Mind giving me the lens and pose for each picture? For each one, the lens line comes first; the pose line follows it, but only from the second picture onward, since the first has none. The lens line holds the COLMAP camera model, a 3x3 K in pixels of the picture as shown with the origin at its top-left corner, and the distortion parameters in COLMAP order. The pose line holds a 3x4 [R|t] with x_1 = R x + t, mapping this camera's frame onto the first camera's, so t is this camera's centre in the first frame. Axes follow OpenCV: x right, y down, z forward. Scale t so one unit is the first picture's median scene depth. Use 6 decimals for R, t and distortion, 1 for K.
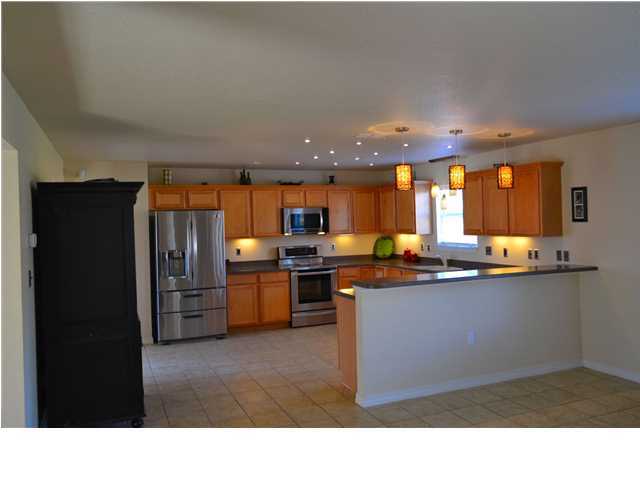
lens RADIAL K [[511.1, 0, 319.7], [0, 511.1, 239.3], [0, 0, 1]] dist [0.012375, -0.002227]
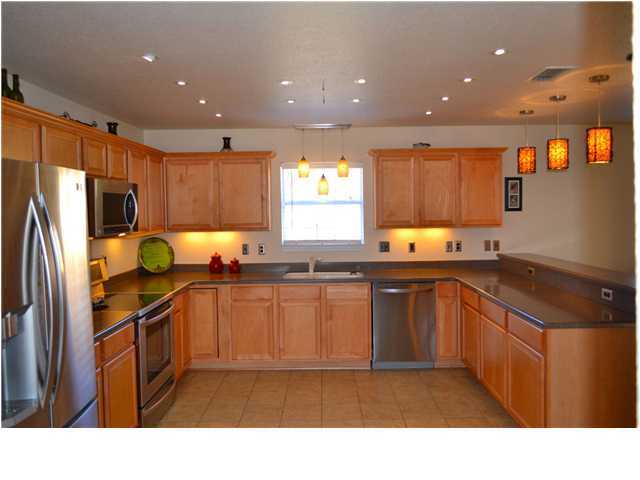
lens RADIAL K [[511.1, 0, 320.6], [0, 511.1, 236.8], [0, 0, 1]] dist [0.012375, -0.002227]
pose [[0.378391, -0.039881, 0.924786, -0.492455], [0.037300, 0.998917, 0.027816, -0.021373], [-0.924894, 0.023969, 0.379469, 0.813317]]
